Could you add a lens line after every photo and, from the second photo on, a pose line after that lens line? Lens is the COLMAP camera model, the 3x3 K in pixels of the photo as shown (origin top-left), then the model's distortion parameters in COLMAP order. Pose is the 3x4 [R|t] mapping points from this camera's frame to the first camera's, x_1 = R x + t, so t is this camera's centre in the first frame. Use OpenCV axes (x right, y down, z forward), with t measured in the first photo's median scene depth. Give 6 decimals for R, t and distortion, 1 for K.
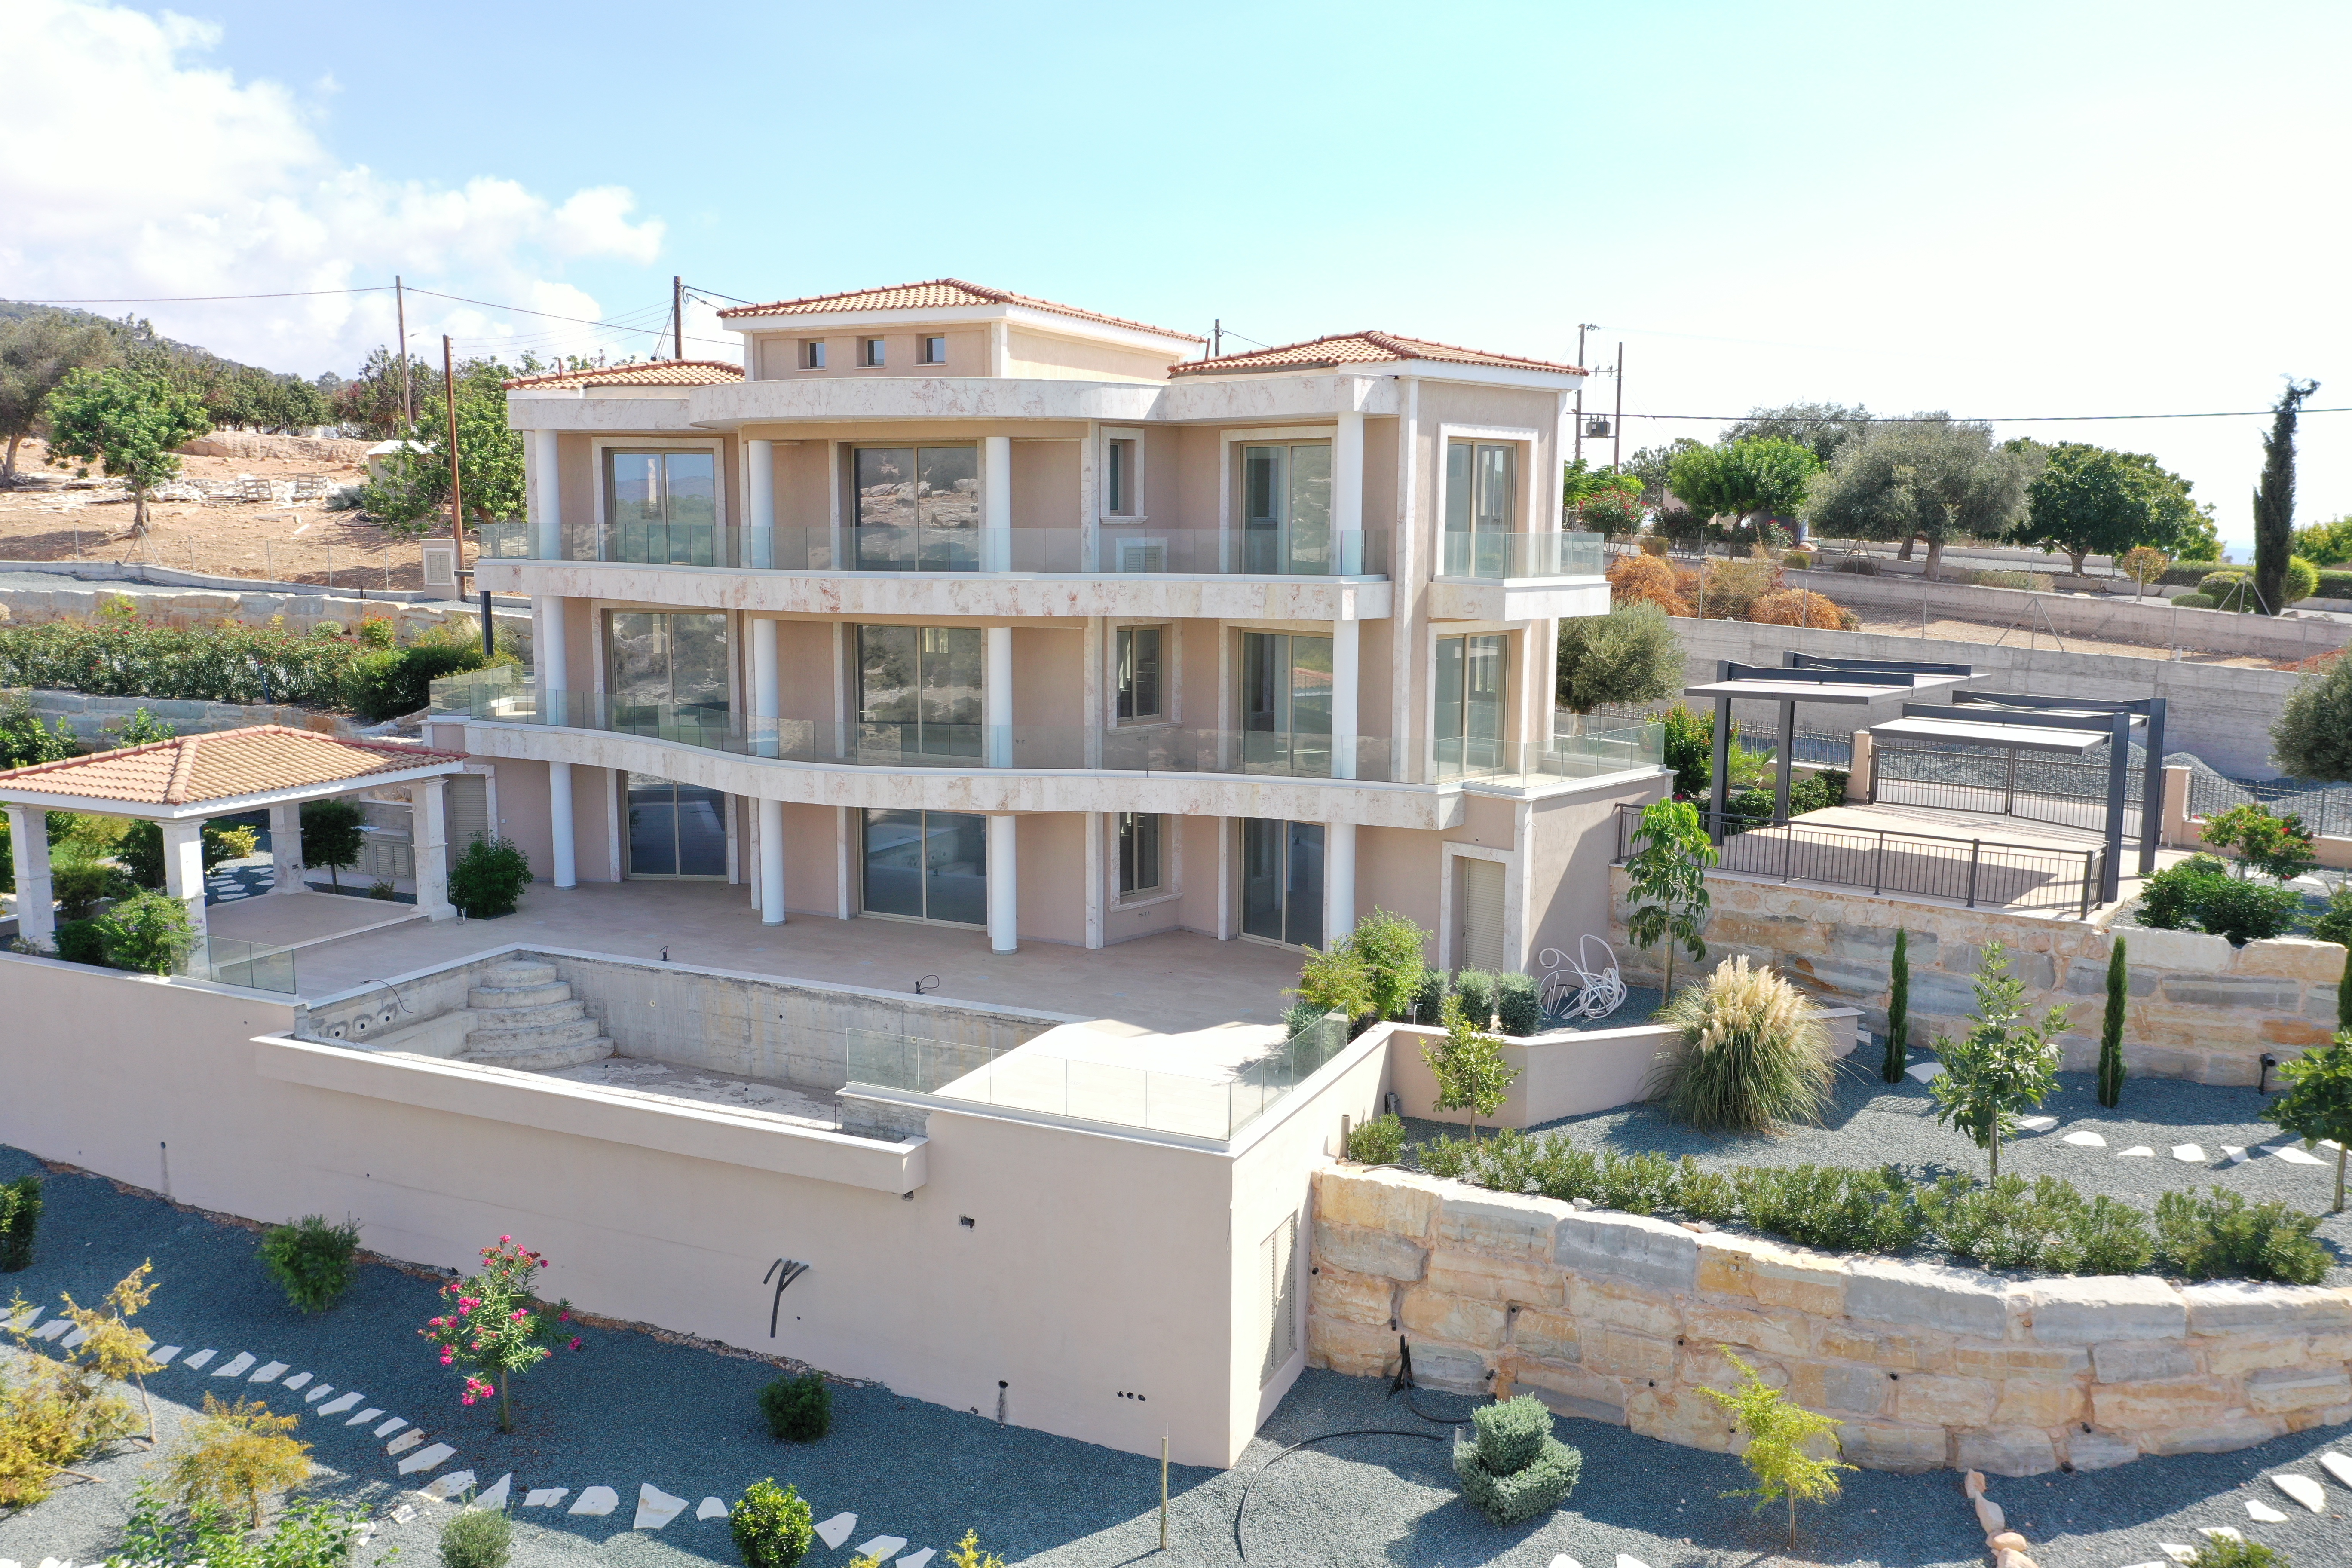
lens RADIAL K [[1845.2, 0, 1176.0], [0, 1845.2, 784.0], [0, 0, 1]] dist [-0.011647, 0.007077]
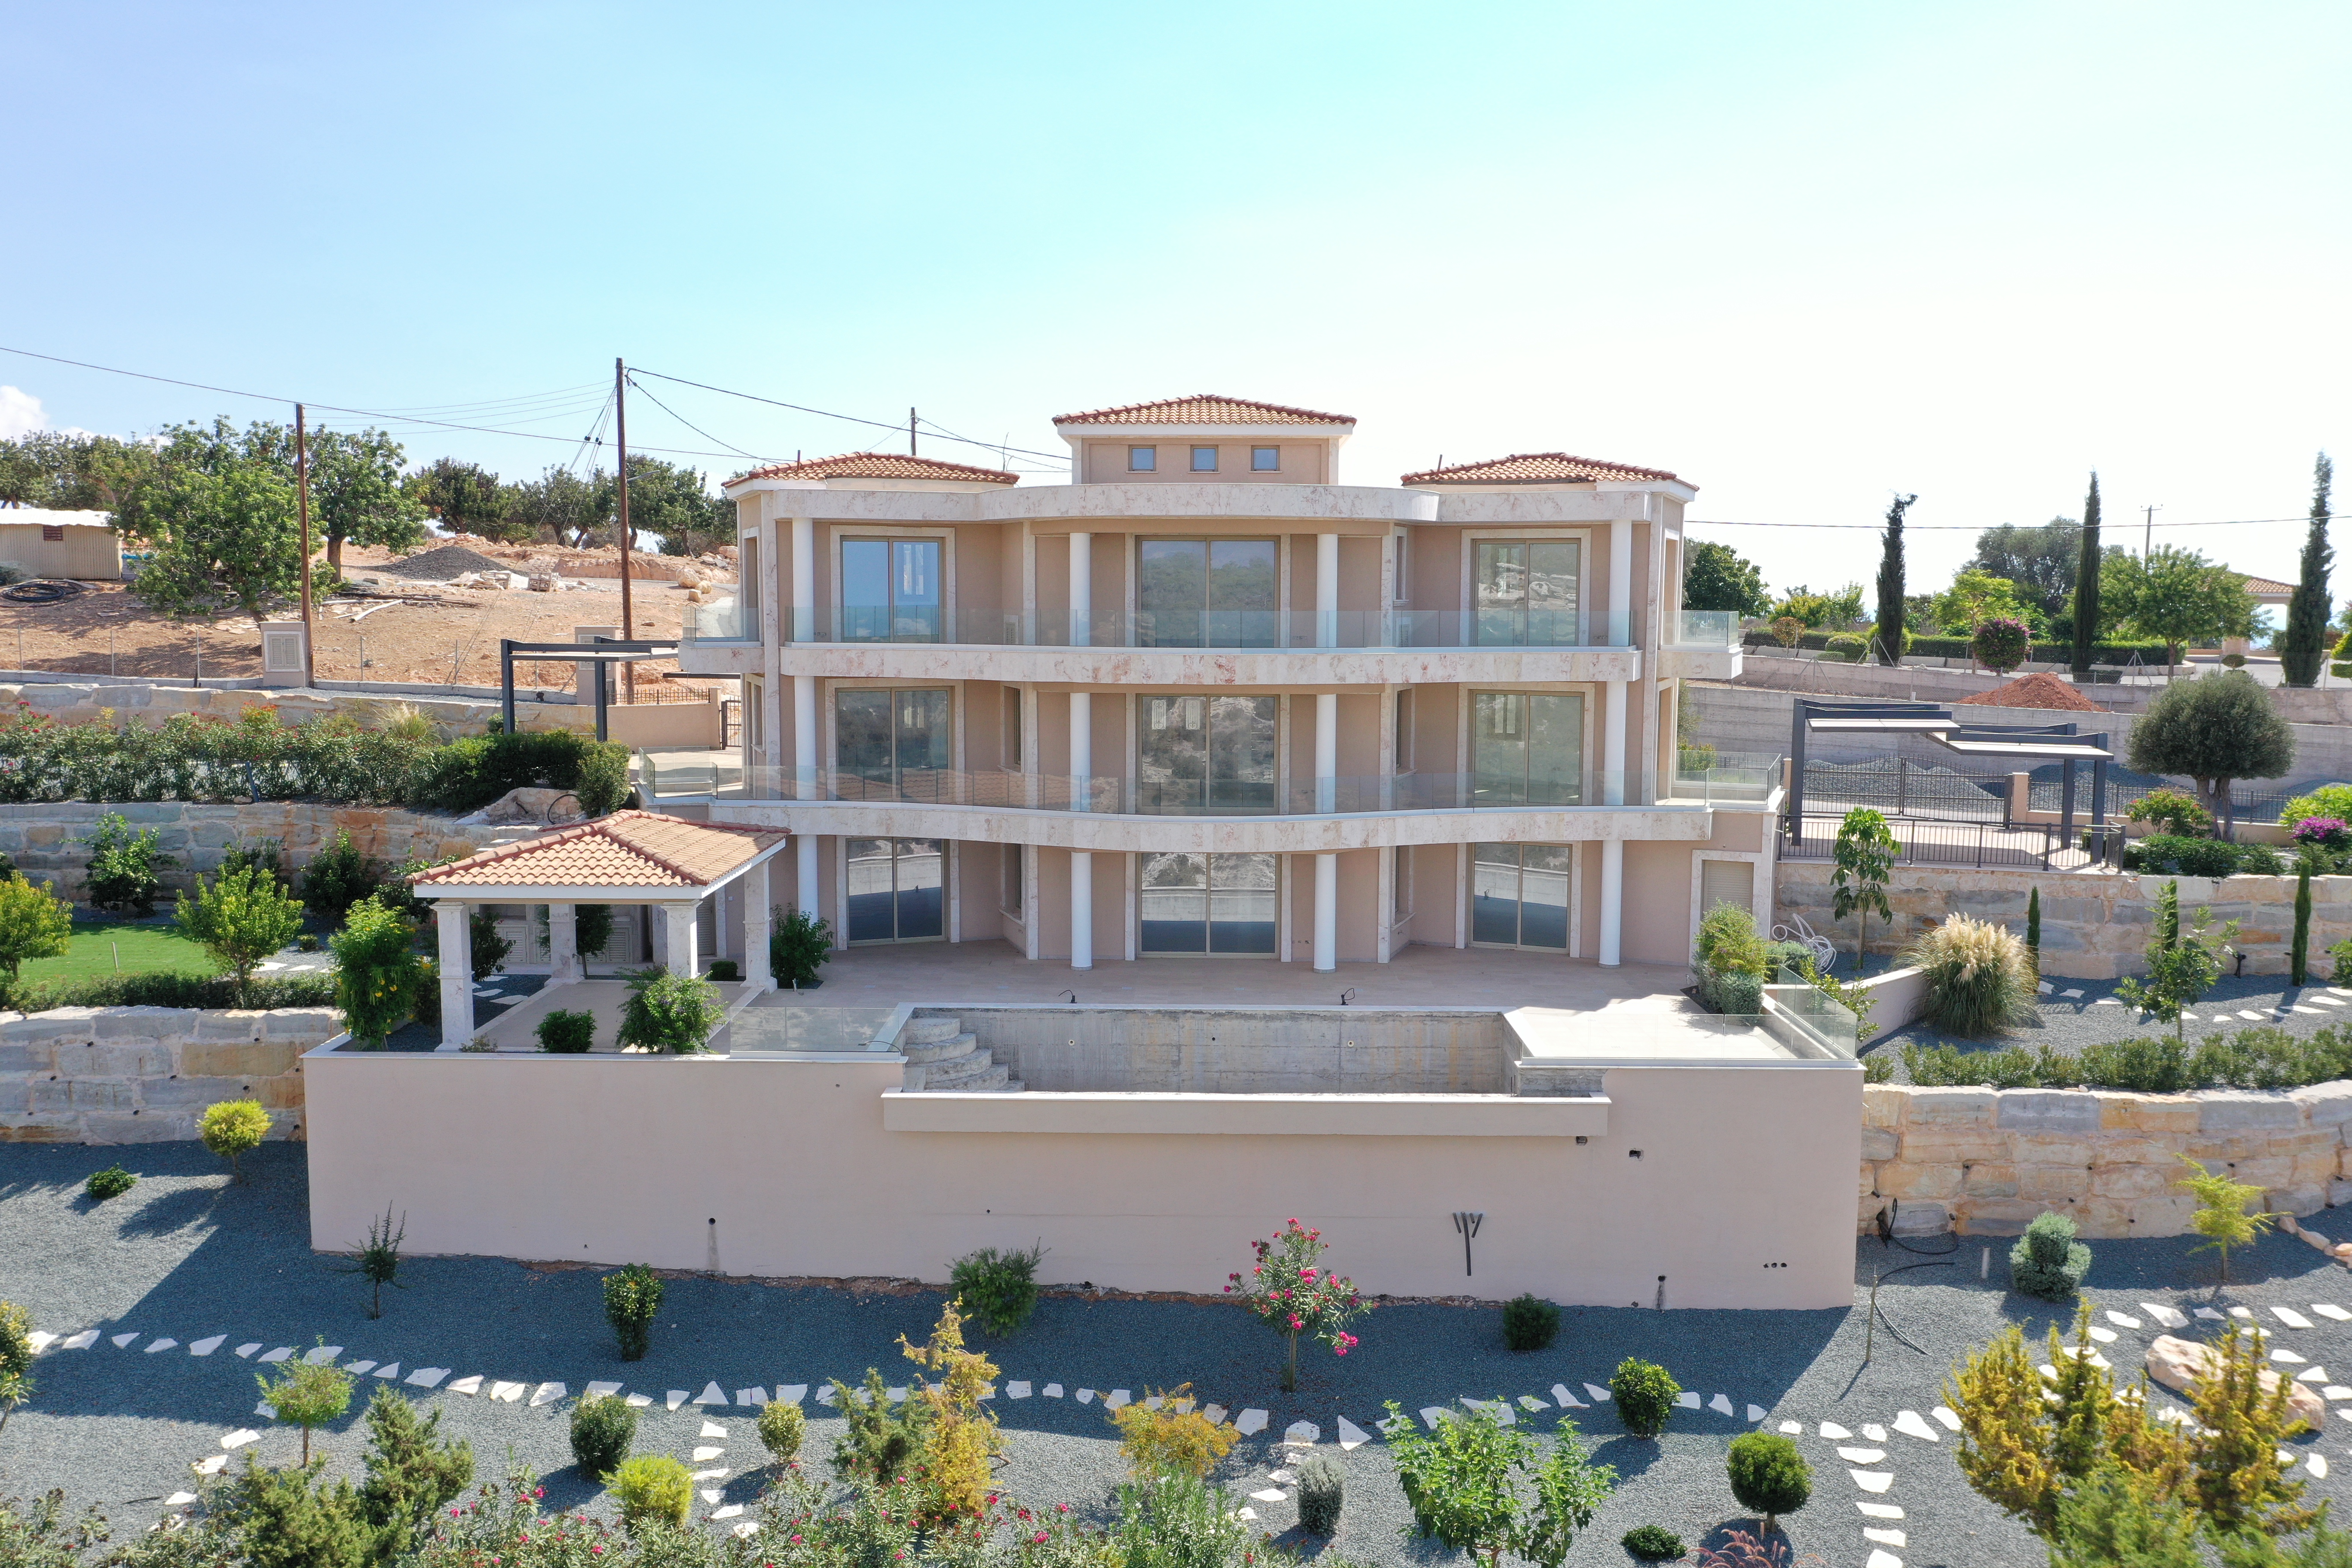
lens RADIAL K [[1845.2, 0, 1176.0], [0, 1845.2, 784.0], [0, 0, 1]] dist [-0.011647, 0.007077]
pose [[0.916243, -0.043431, 0.398261, -0.699906], [0.058613, 0.997942, -0.026018, -0.002746], [-0.396311, 0.047182, 0.916903, -0.043861]]
